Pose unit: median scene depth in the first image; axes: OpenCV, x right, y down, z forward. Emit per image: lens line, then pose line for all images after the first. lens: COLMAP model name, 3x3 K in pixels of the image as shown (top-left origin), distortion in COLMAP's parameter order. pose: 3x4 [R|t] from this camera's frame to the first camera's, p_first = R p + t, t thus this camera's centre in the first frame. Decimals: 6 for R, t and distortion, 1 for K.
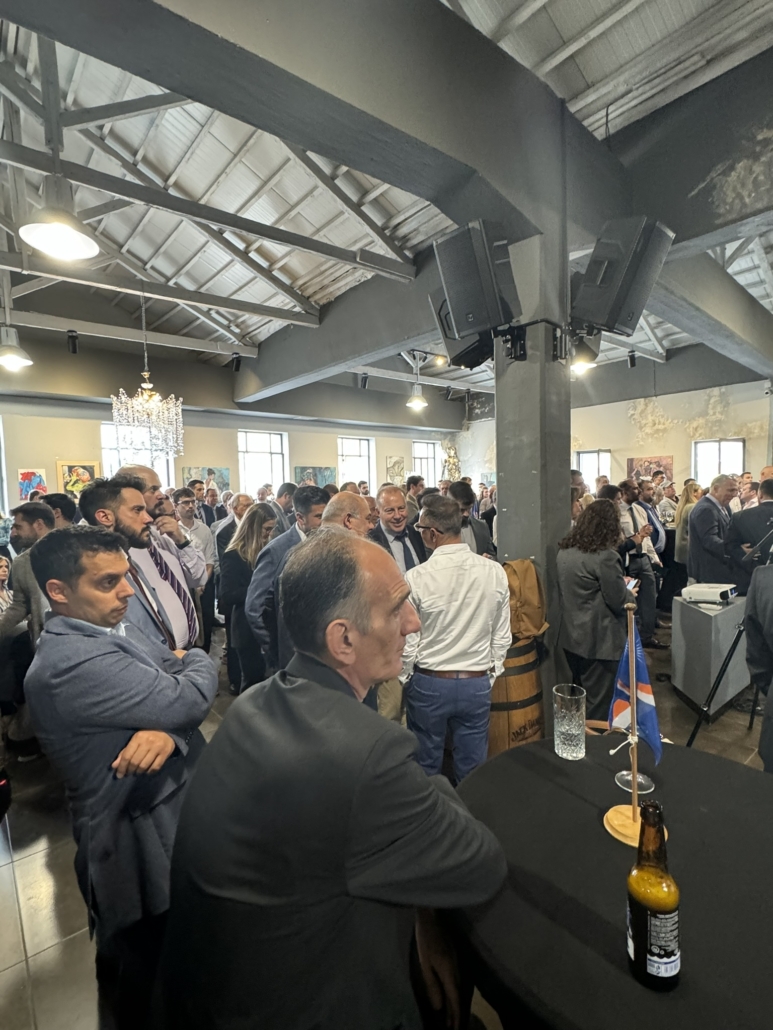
lens RADIAL K [[502.0, 0, 387.9], [0, 502.0, 519.4], [0, 0, 1]] dist [-0.002206, 0.000095]
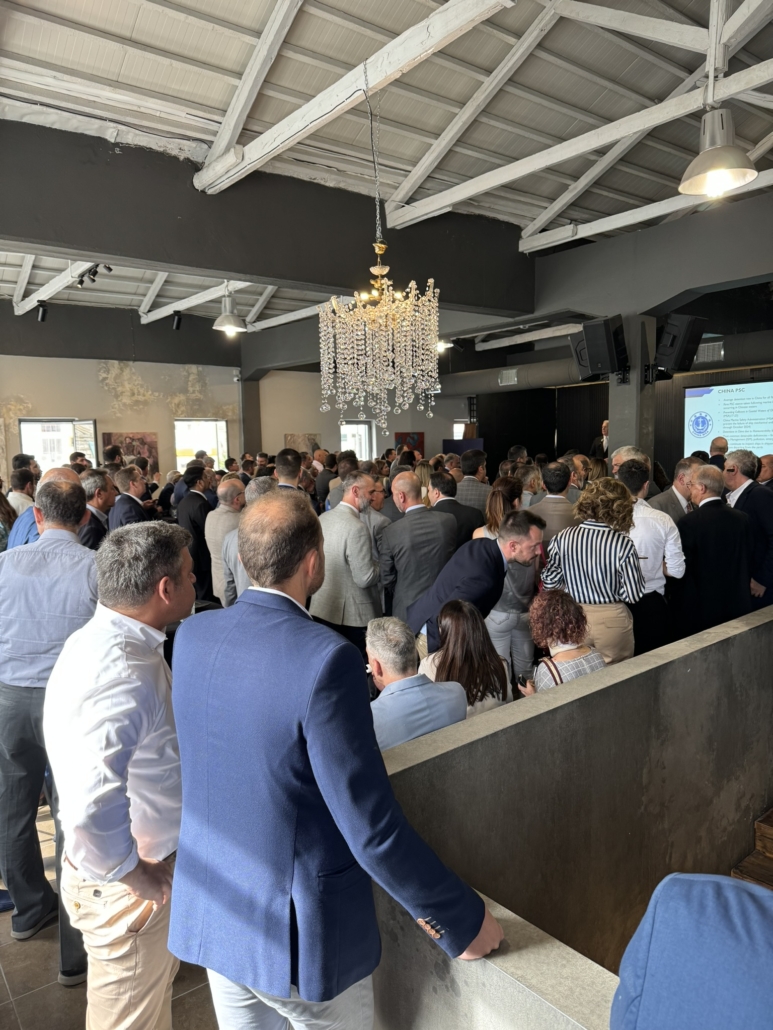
lens RADIAL K [[735.8, 0, 389.3], [0, 735.8, 532.2], [0, 0, 1]] dist [0.041962, -0.046696]
pose [[0.042214, -0.088031, 0.995223, -0.760273], [0.084652, 0.992844, 0.084230, -0.028105], [-0.995516, 0.080692, 0.049364, 0.558289]]
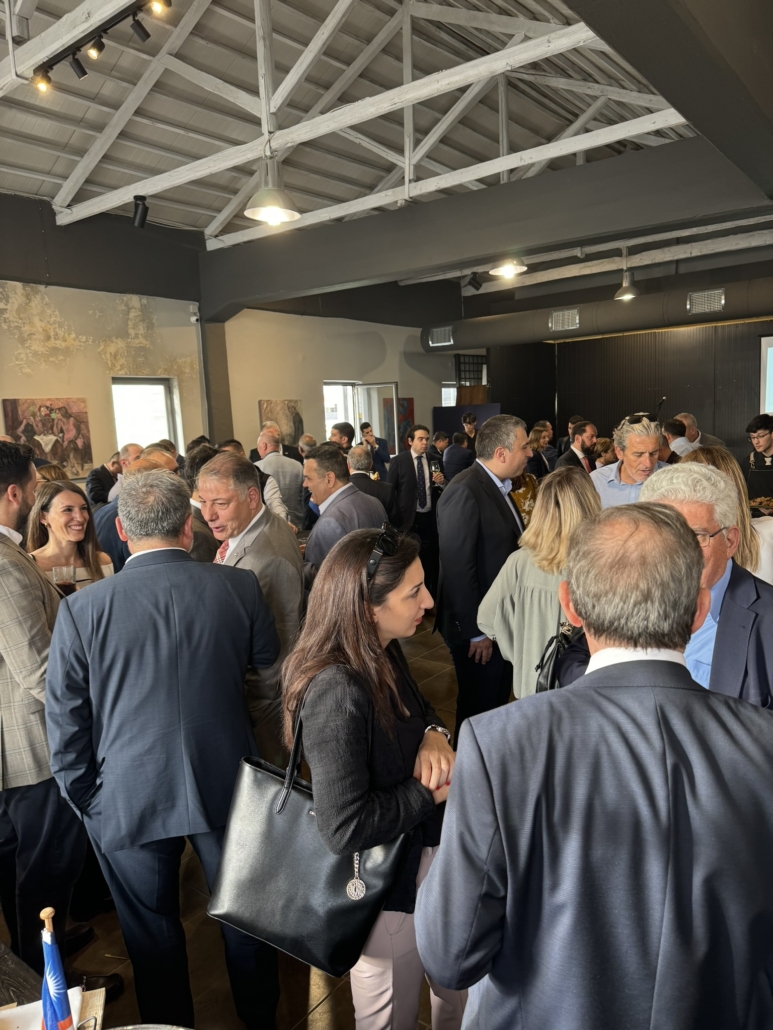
lens RADIAL K [[735.8, 0, 386.0], [0, 735.8, 524.3], [0, 0, 1]] dist [0.041962, -0.046696]
pose [[-0.203611, -0.104156, 0.973496, -0.357886], [0.110198, 0.985568, 0.128496, -0.057682], [-0.972830, 0.133441, -0.189194, 0.875447]]
